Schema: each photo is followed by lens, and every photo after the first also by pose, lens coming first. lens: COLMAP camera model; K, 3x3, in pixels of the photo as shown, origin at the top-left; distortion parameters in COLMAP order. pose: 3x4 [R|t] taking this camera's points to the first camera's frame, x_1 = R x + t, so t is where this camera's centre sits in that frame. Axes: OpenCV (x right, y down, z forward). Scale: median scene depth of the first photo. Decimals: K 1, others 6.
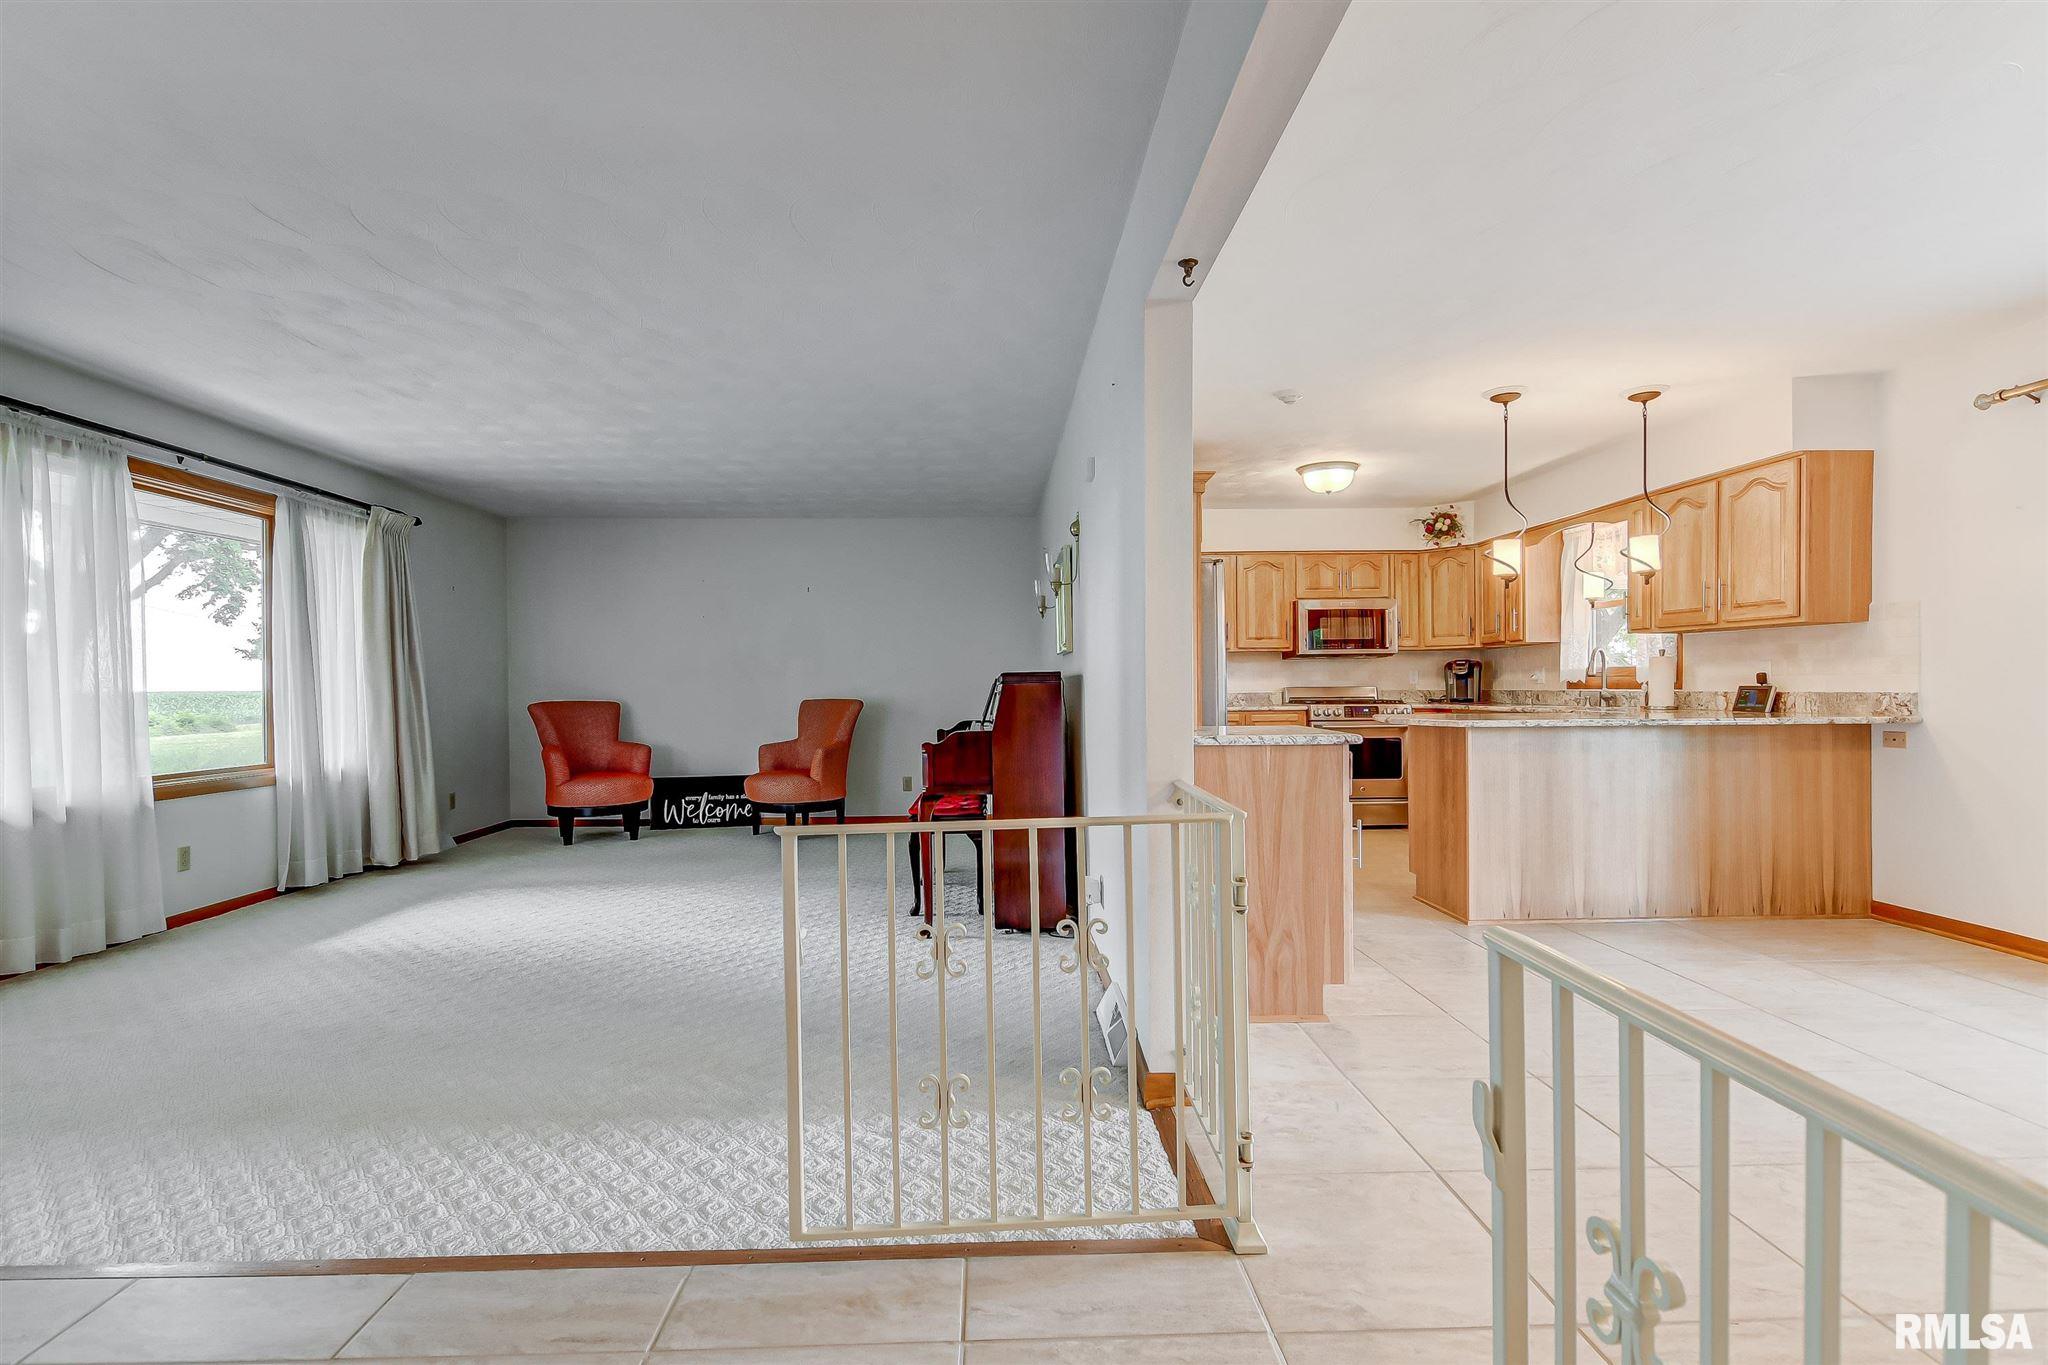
lens RADIAL K [[979.4, 0, 1007.6], [0, 979.4, 686.2], [0, 0, 1]] dist [0.006864, -0.006497]
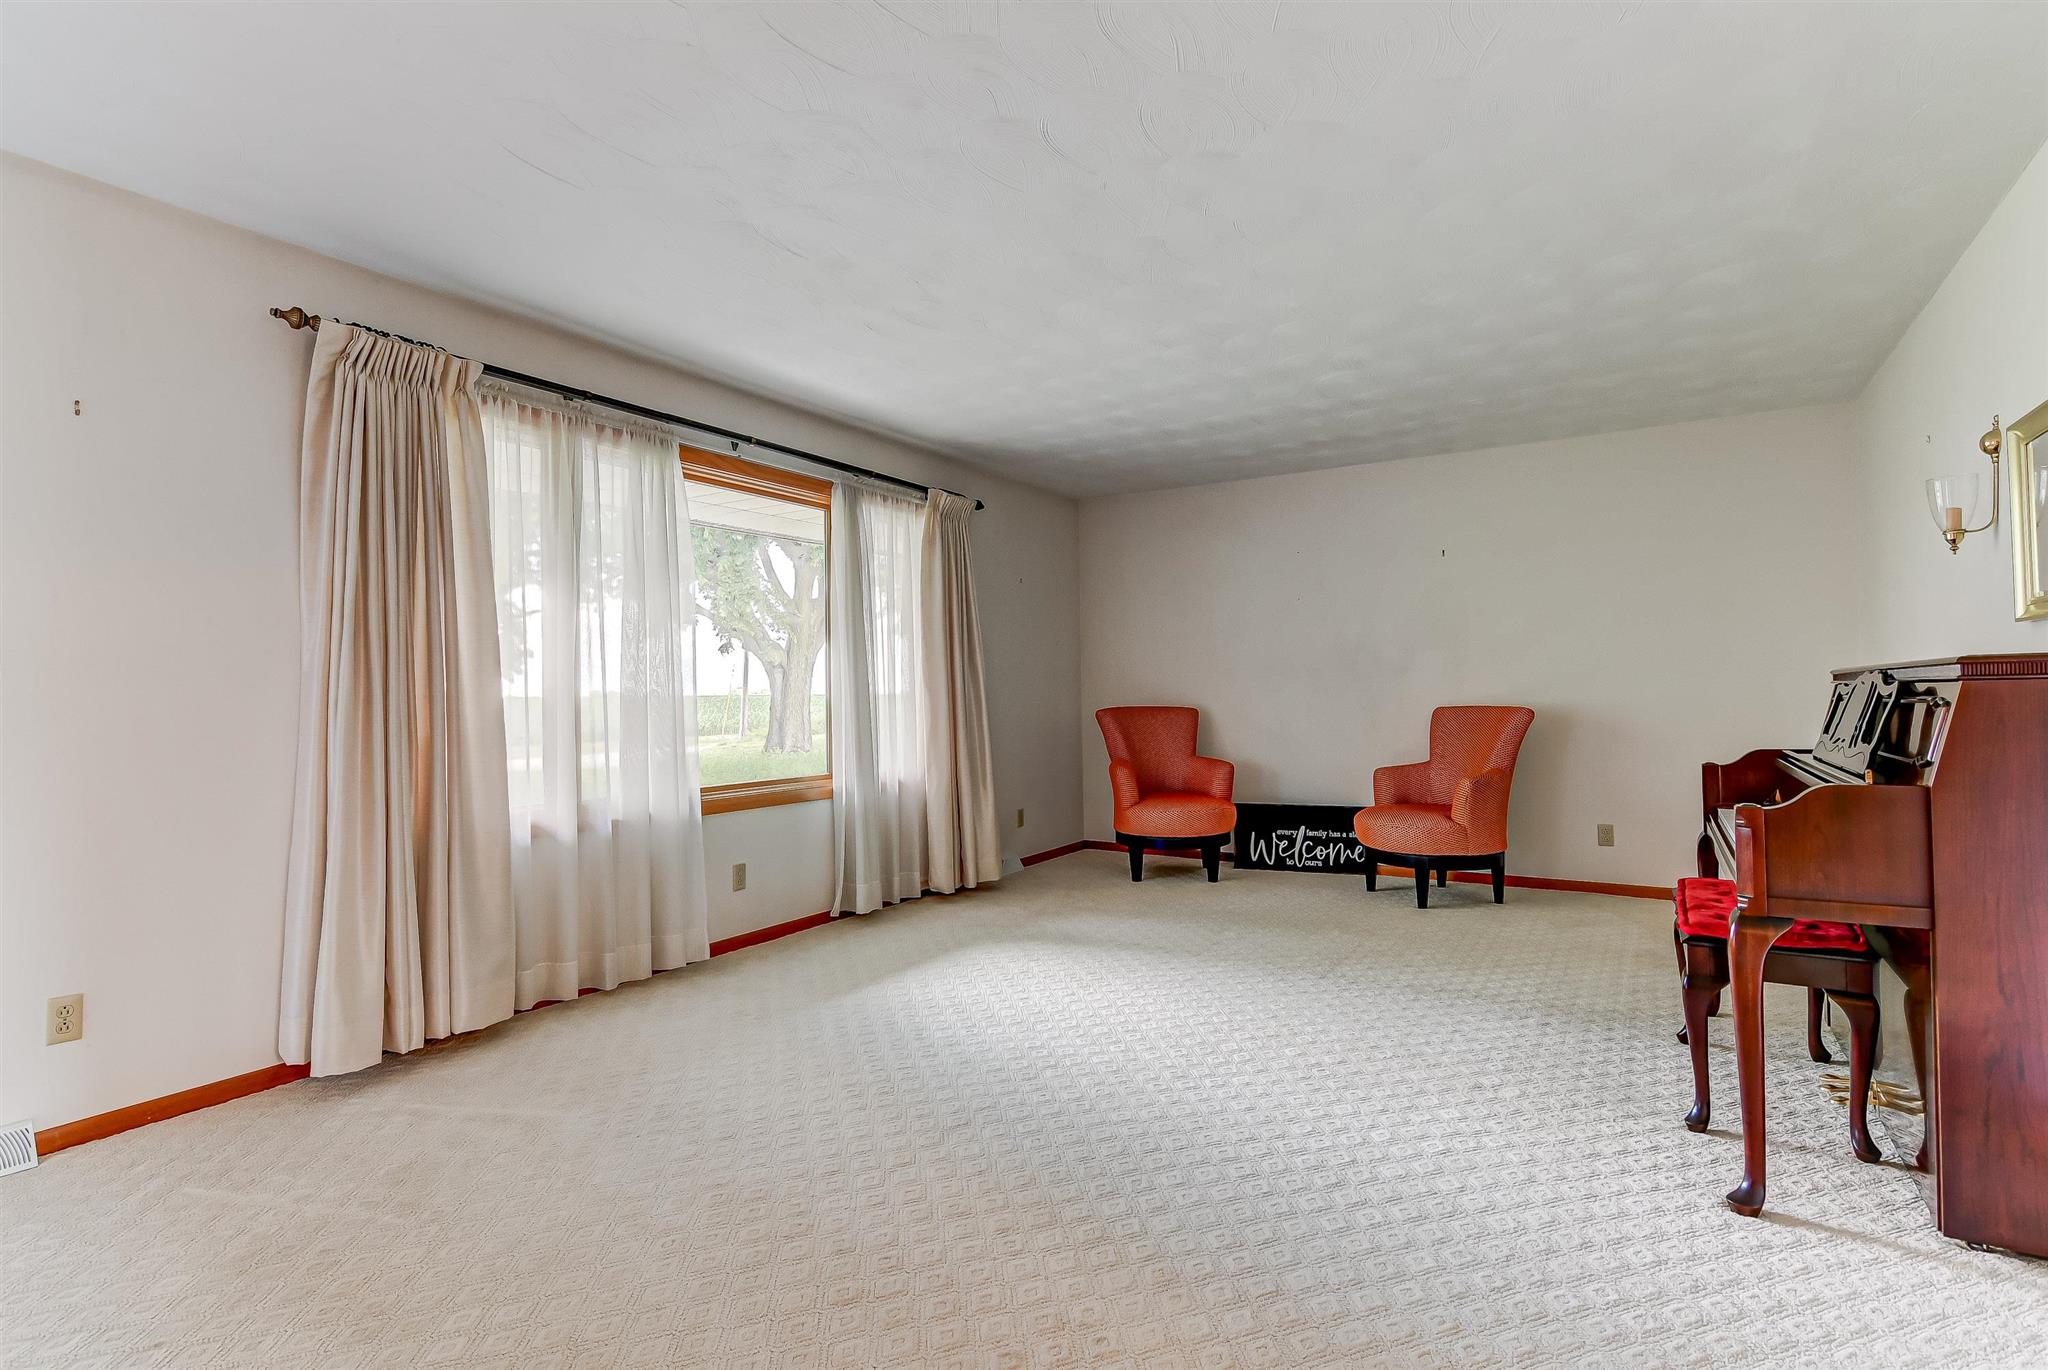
lens RADIAL K [[1000.3, 0, 1008.7], [0, 1000.3, 687.2], [0, 0, 1]] dist [0.002651, -0.000842]
pose [[0.831281, -0.003715, -0.555840, -0.082926], [0.003416, 0.999993, -0.001574, -0.000604], [0.555842, -0.000590, 0.831288, 0.289028]]
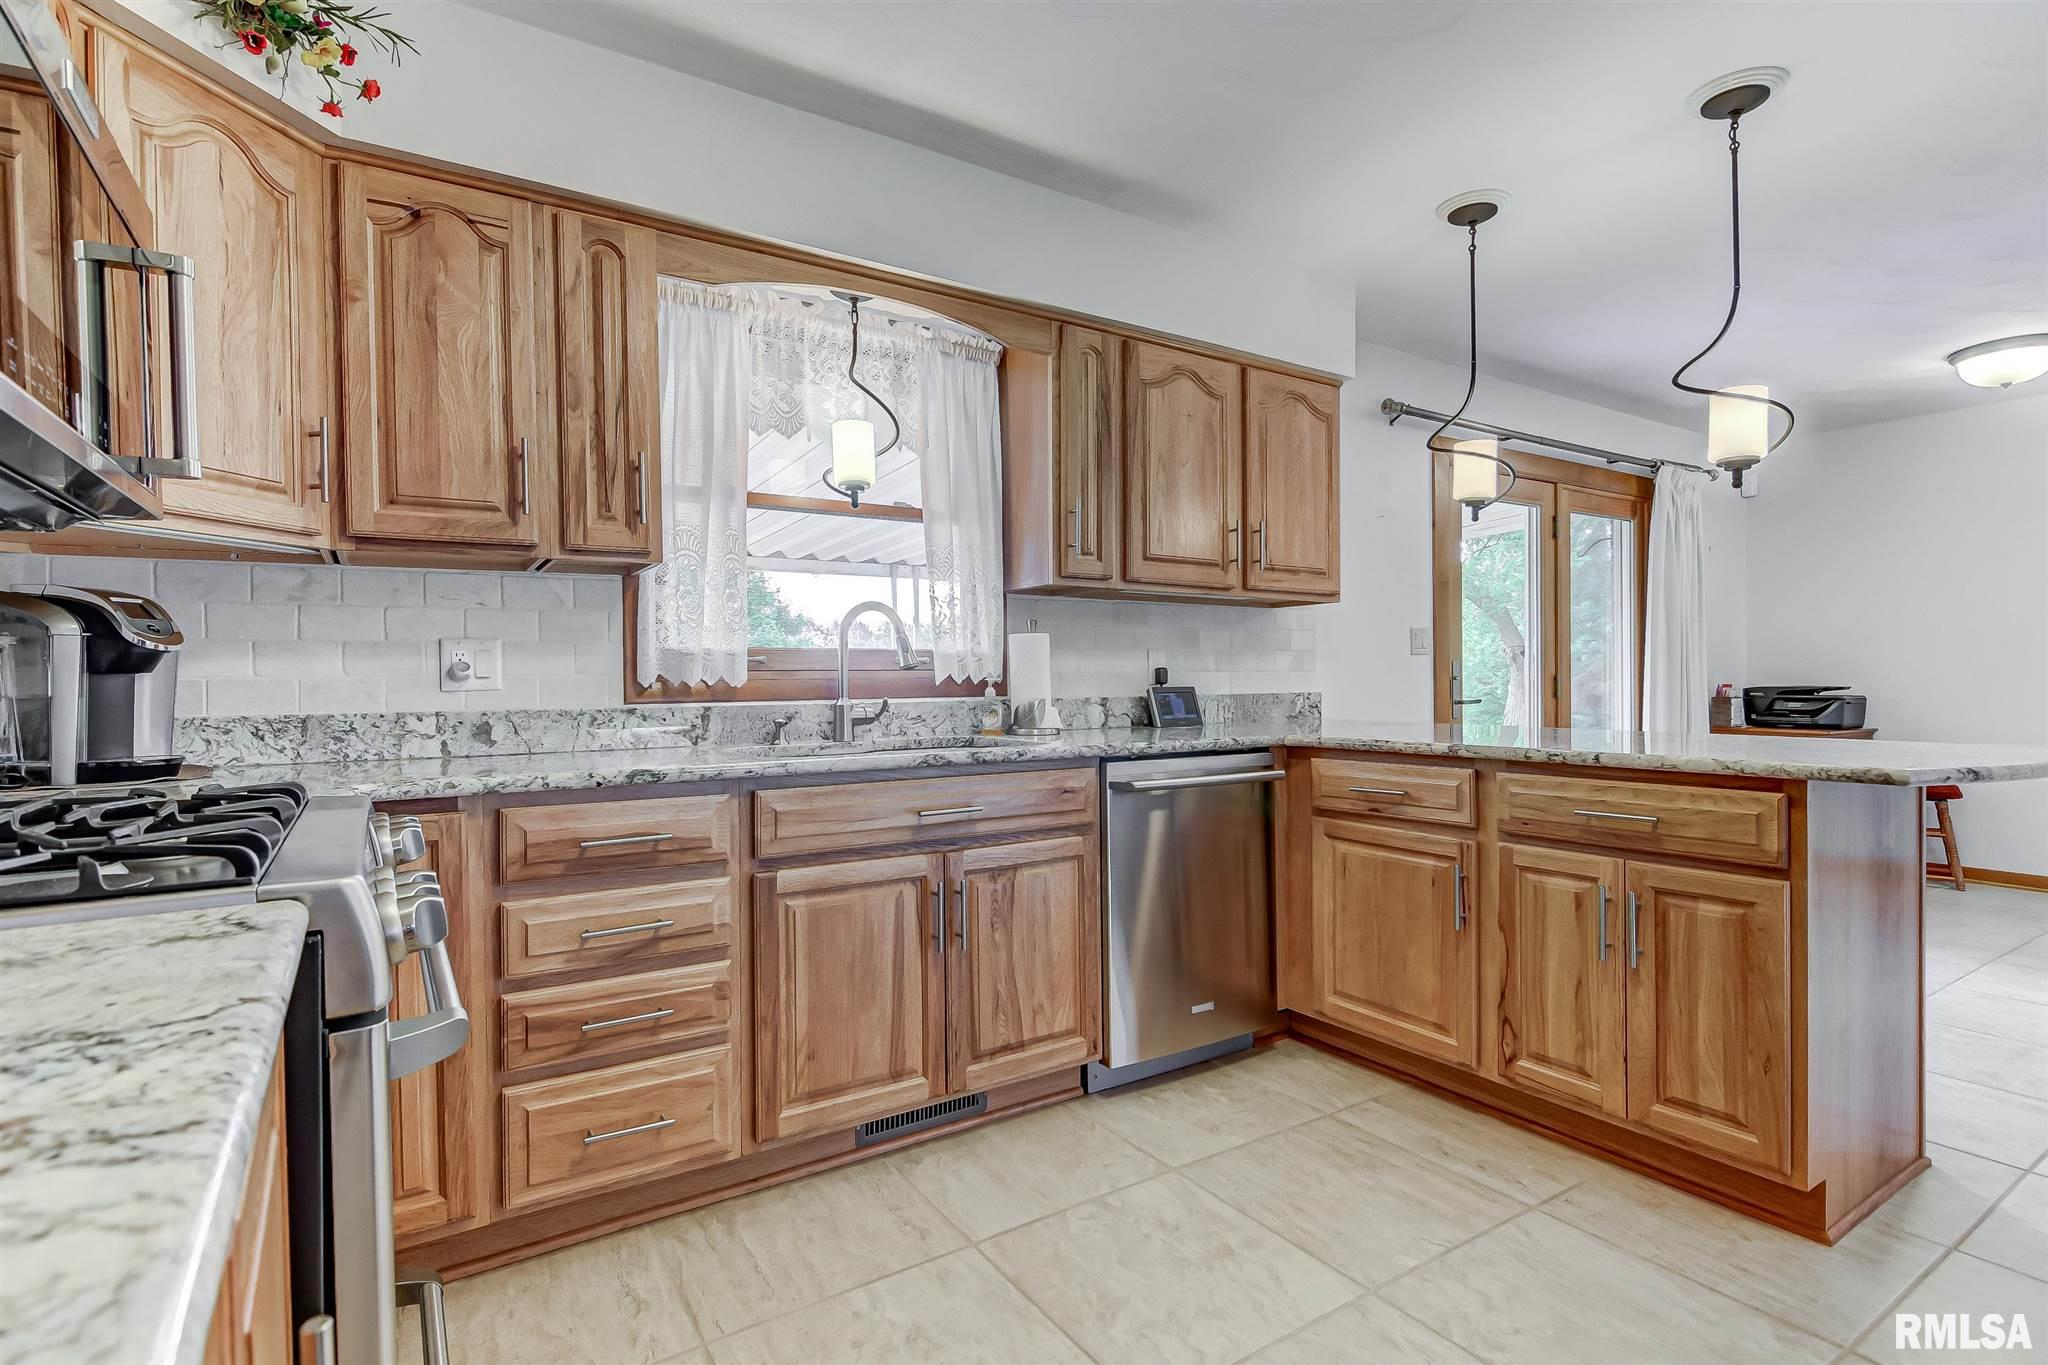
lens RADIAL K [[979.4, 0, 1011.1], [0, 979.4, 685.0], [0, 0, 1]] dist [0.006864, -0.006497]
pose [[-0.518812, 0.004340, 0.854878, 0.218362], [0.011360, 0.999934, 0.001818, -0.003864], [-0.854813, 0.010655, -0.518827, 1.257637]]
